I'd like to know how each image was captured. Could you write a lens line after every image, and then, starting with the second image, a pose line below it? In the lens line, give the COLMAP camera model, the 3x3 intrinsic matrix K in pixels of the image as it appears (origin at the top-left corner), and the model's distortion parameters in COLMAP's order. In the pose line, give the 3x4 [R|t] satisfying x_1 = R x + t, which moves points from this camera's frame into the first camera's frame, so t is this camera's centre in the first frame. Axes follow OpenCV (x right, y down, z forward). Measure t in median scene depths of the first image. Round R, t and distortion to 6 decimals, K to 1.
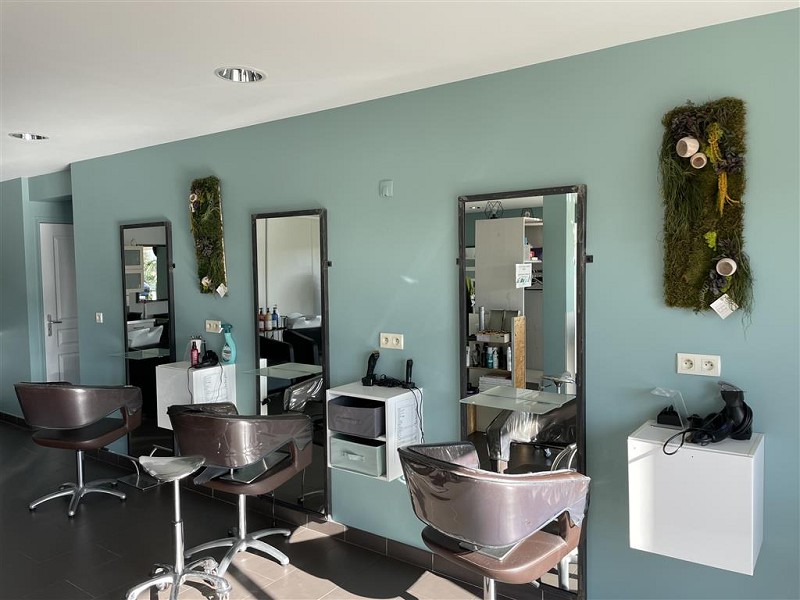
lens RADIAL K [[609.6, 0, 400.0], [0, 609.6, 300.0], [0, 0, 1]] dist [0.092266, -0.101308]
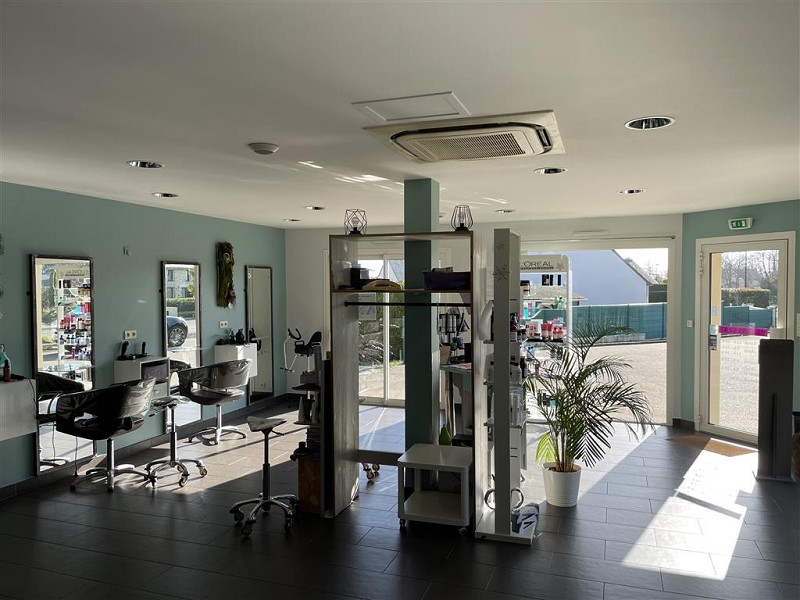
lens RADIAL K [[603.9, 0, 400.0], [0, 603.9, 300.0], [0, 0, 1]] dist [0.033745, -0.002533]
pose [[-0.293850, 0.005766, 0.955834, -2.726206], [0.083334, 0.996329, 0.019609, -0.005950], [-0.952212, 0.085416, -0.293252, 1.043057]]
